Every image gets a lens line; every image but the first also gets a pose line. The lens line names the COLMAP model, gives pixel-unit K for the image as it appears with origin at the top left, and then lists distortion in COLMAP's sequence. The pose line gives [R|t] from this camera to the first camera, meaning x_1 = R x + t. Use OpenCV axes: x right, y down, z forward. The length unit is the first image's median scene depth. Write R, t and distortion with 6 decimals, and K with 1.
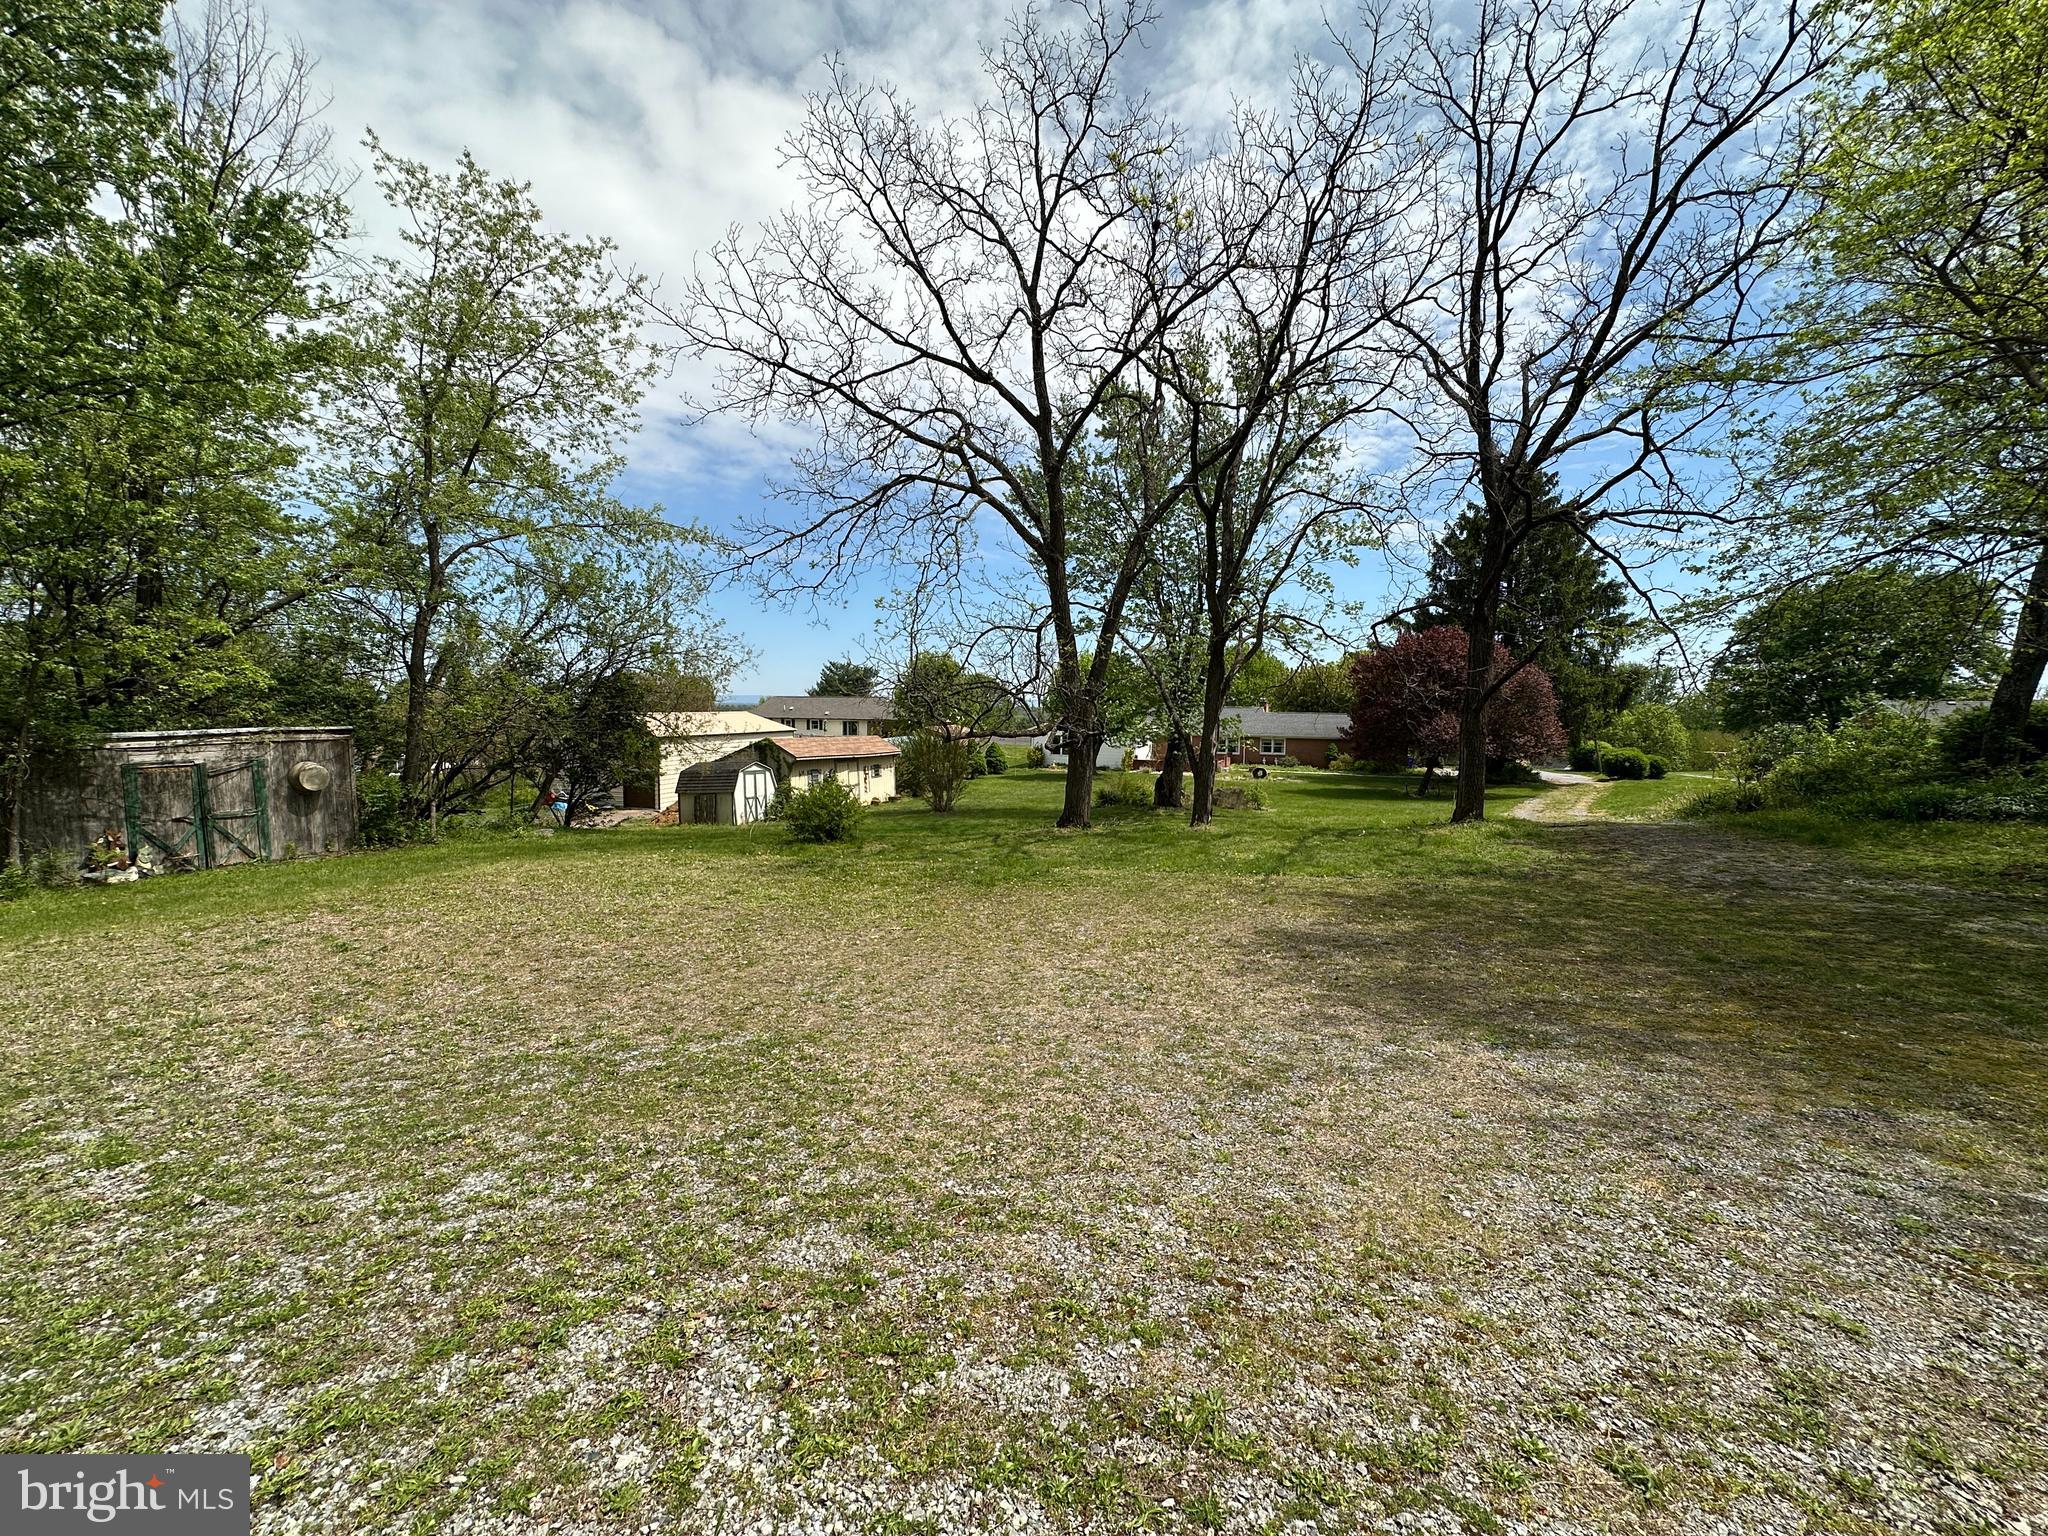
lens RADIAL K [[810.6, 0, 1021.4], [0, 810.6, 755.9], [0, 0, 1]] dist [-0.002247, 0.000702]
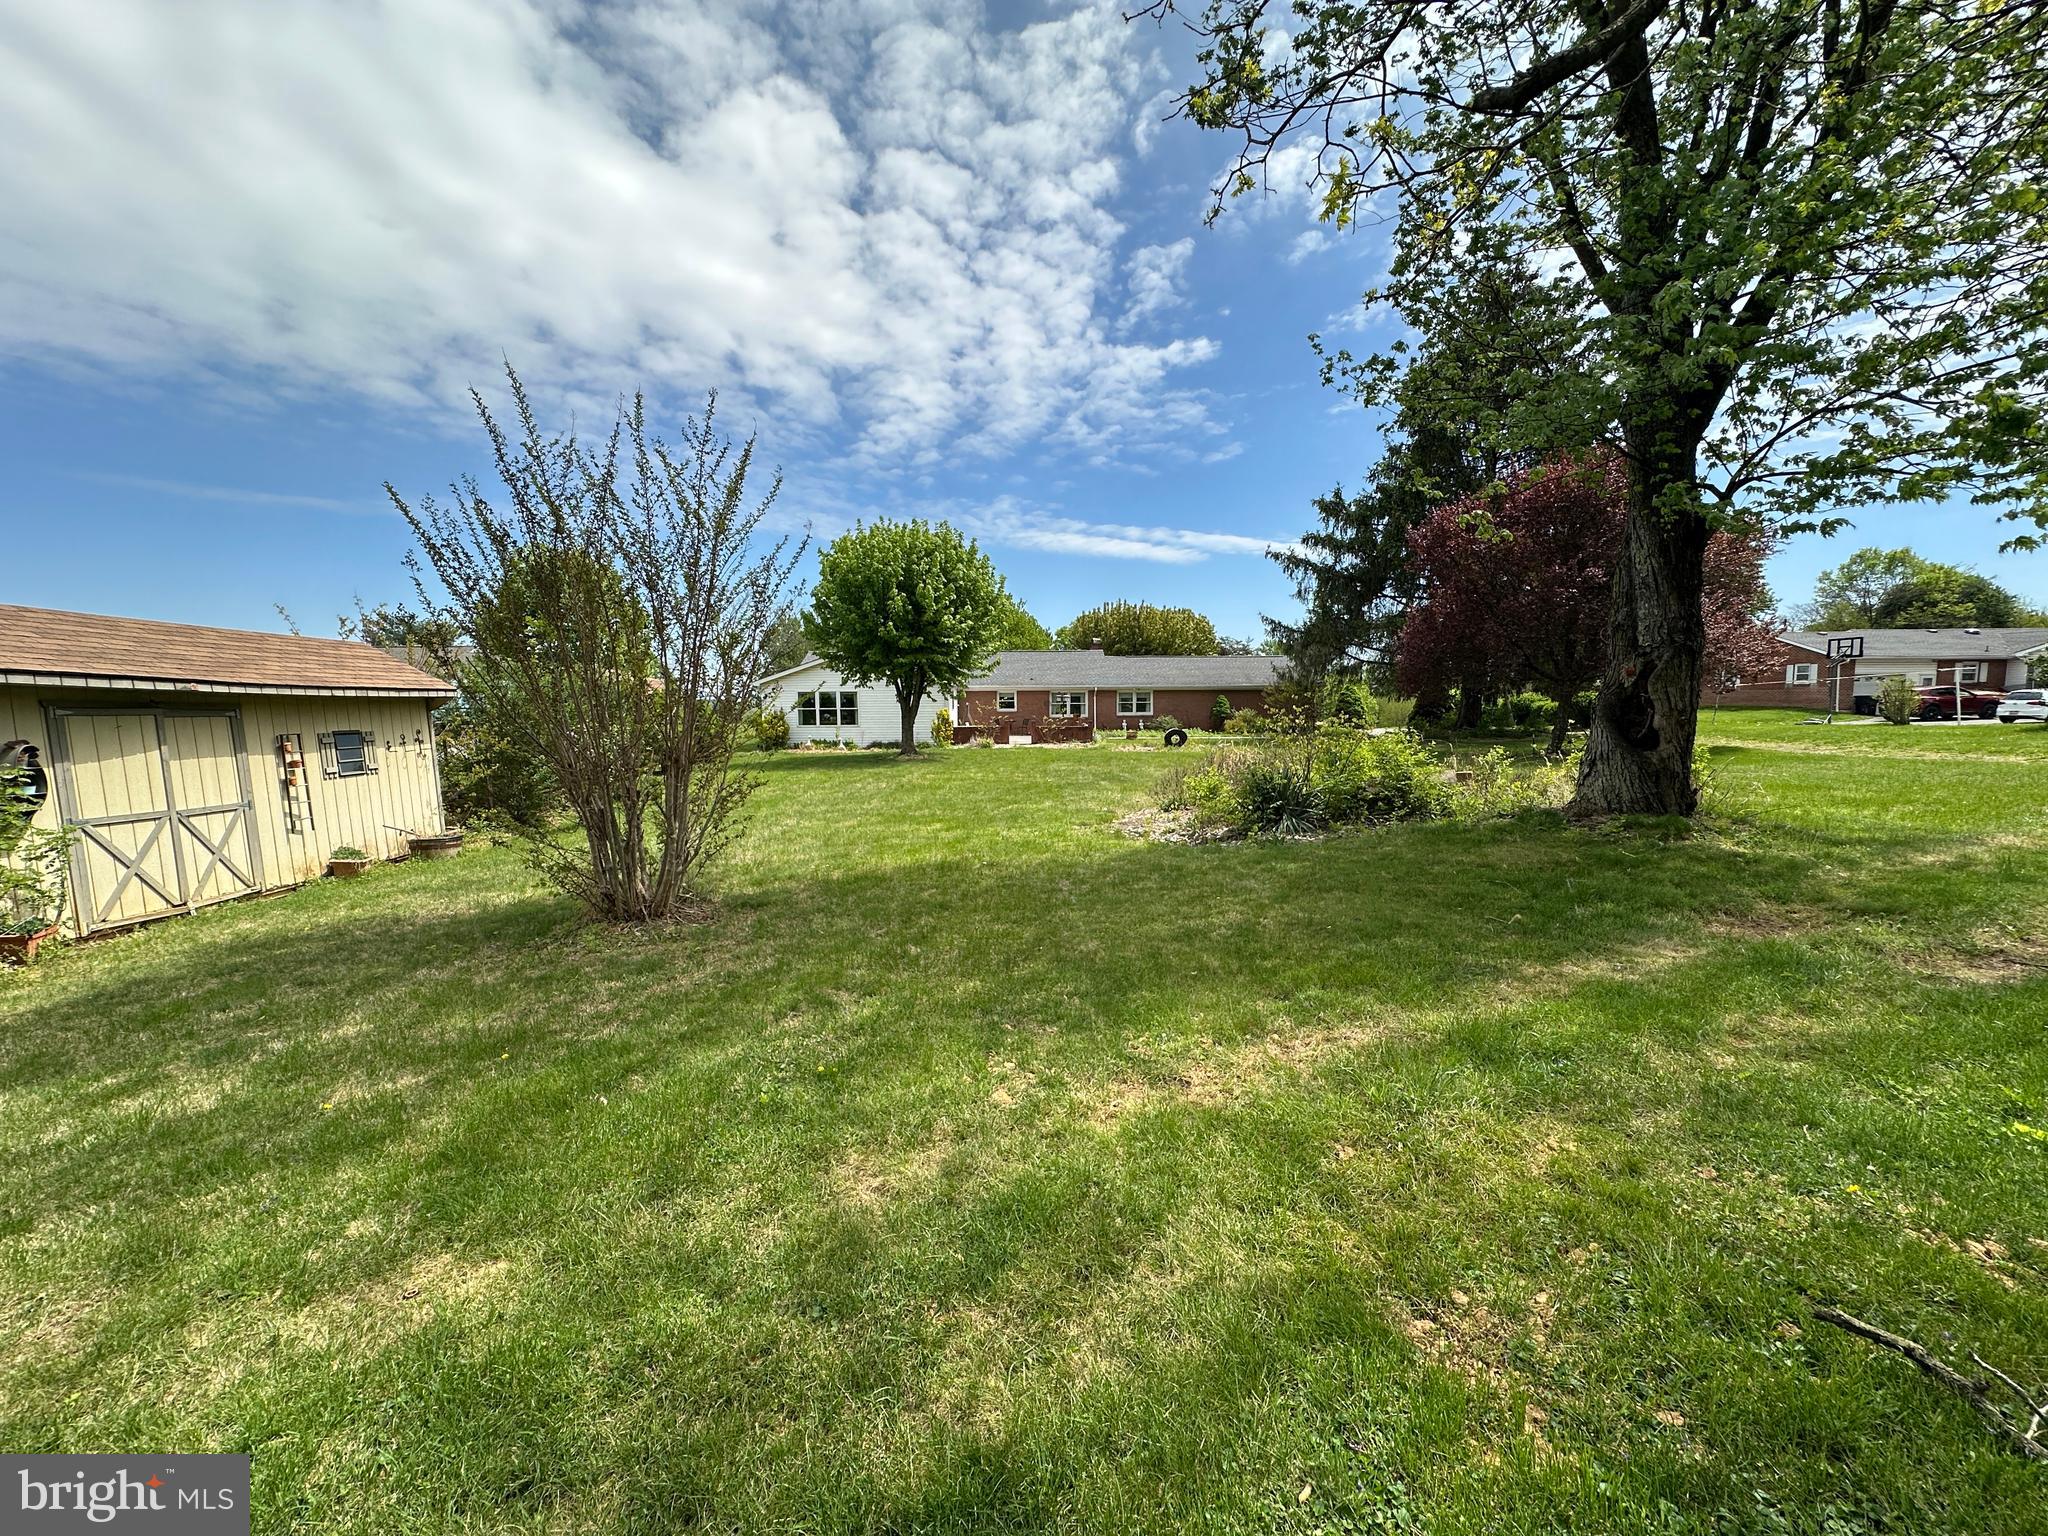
lens RADIAL K [[813.0, 0, 1024.0], [0, 813.0, 768.0], [0, 0, 1]] dist [-0.001857, 0.000108]
pose [[0.921683, -0.052686, 0.384349, -0.076068], [0.041741, 0.998452, 0.036771, 0.024755], [-0.385691, -0.017848, 0.922455, 0.696381]]
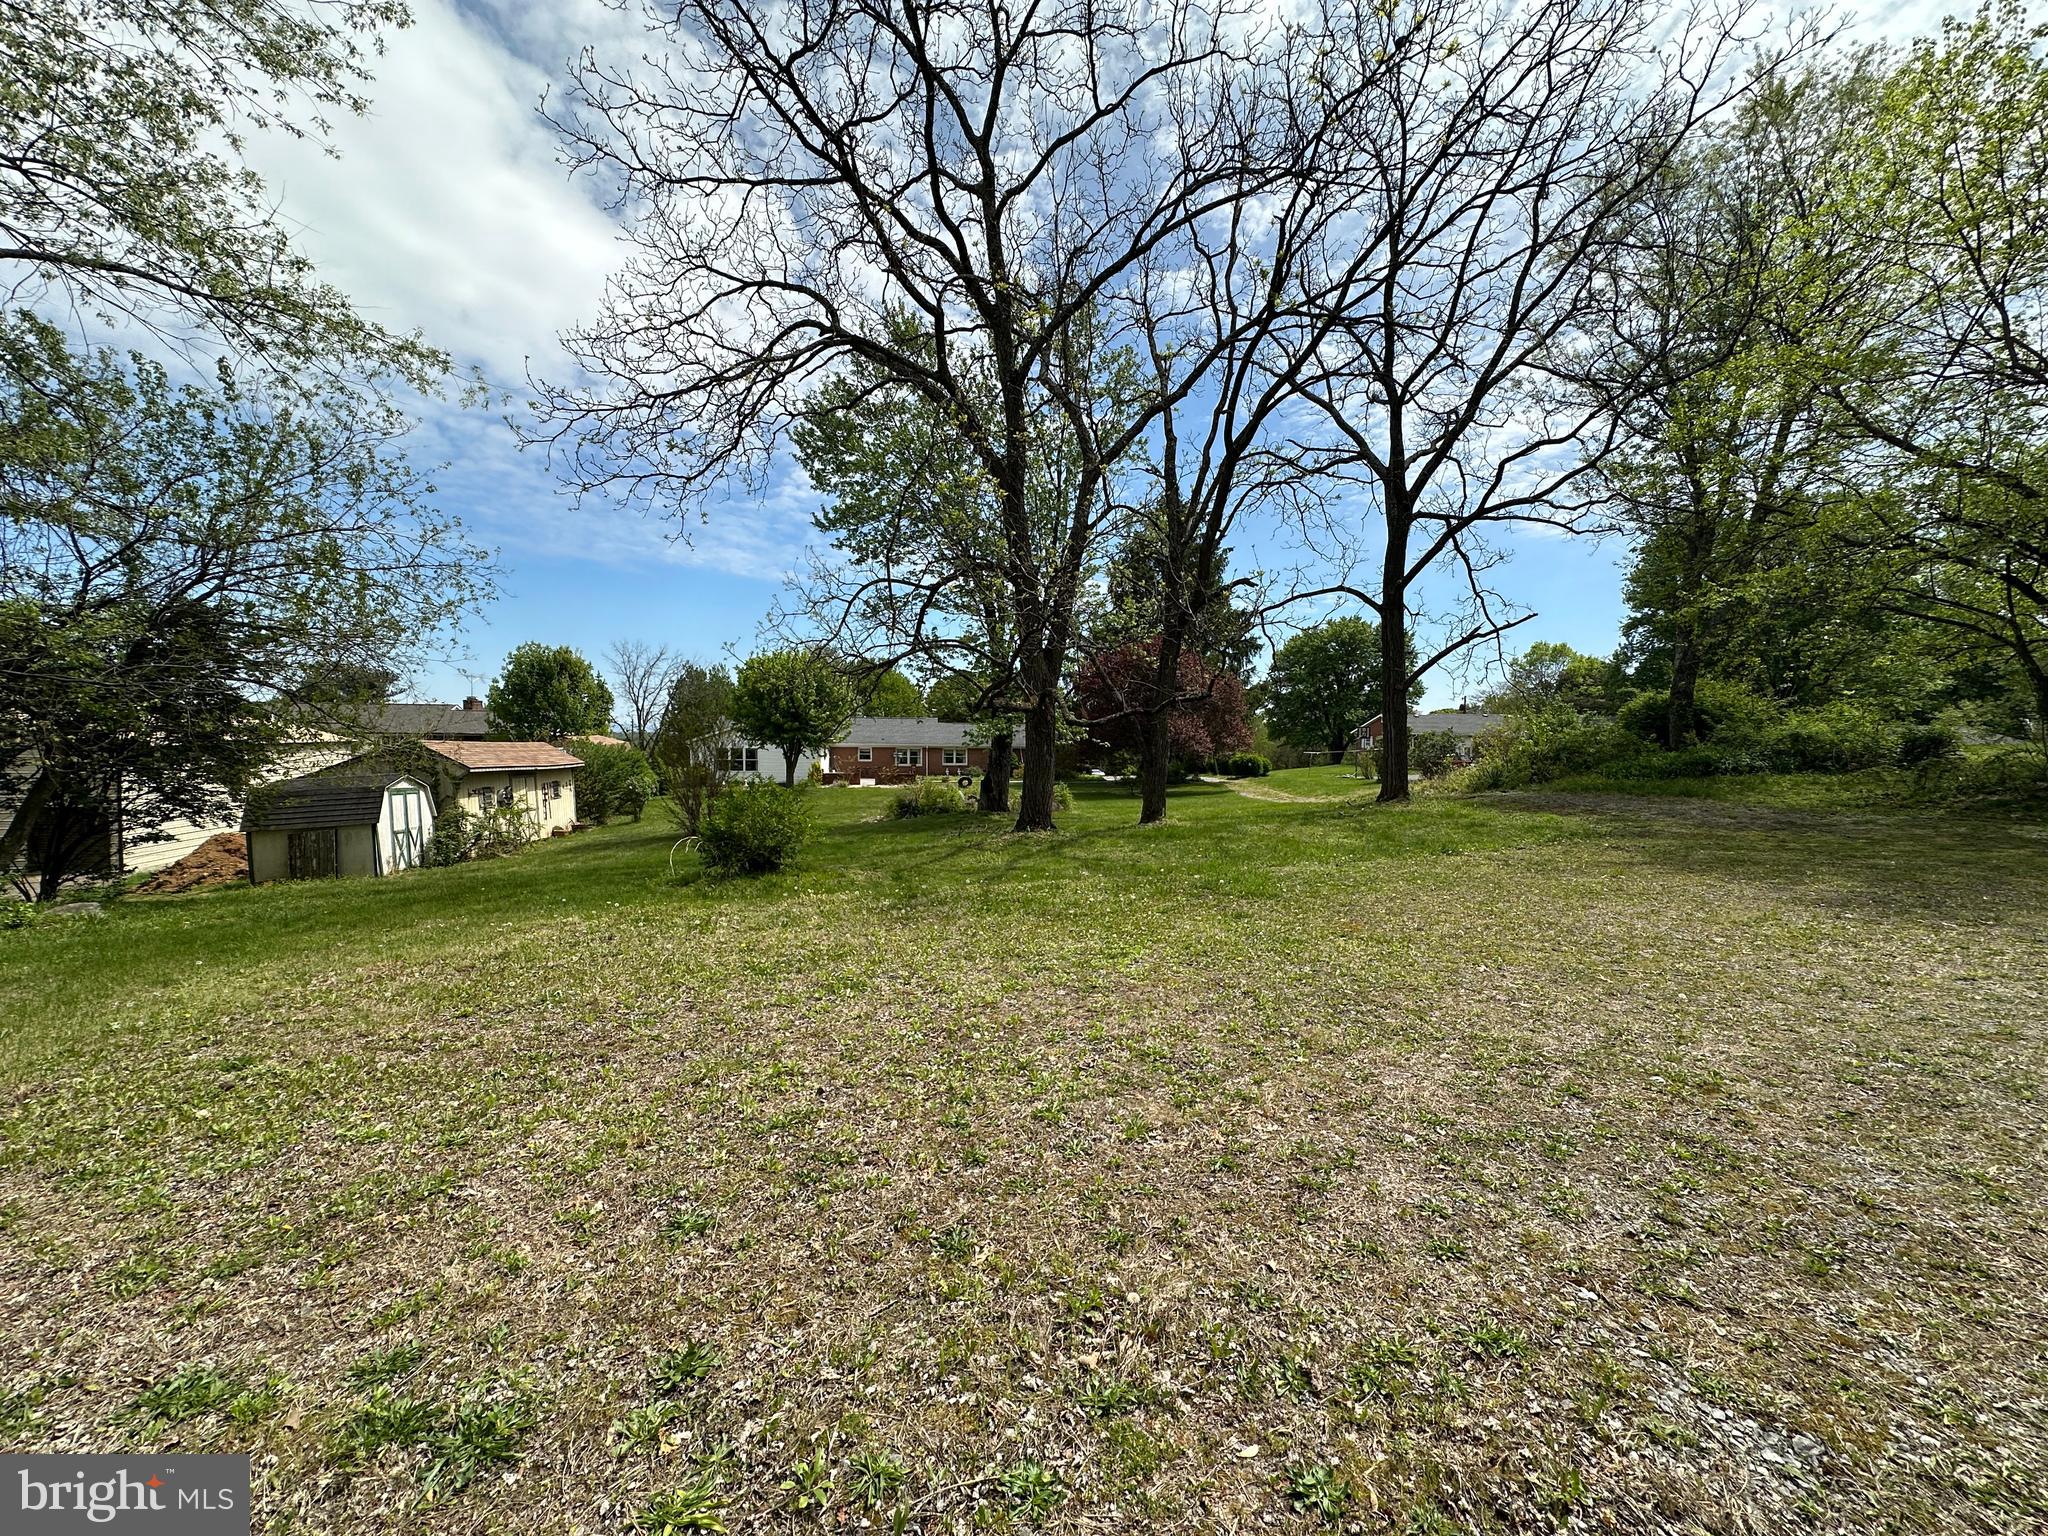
lens RADIAL K [[813.5, 0, 1022.5], [0, 813.5, 744.2], [0, 0, 1]] dist [-0.002479, 0.000146]
pose [[0.869553, -0.009359, 0.493750, -0.187314], [0.029769, 0.998996, -0.033491, 0.015985], [-0.492941, 0.043820, 0.868959, 0.175027]]
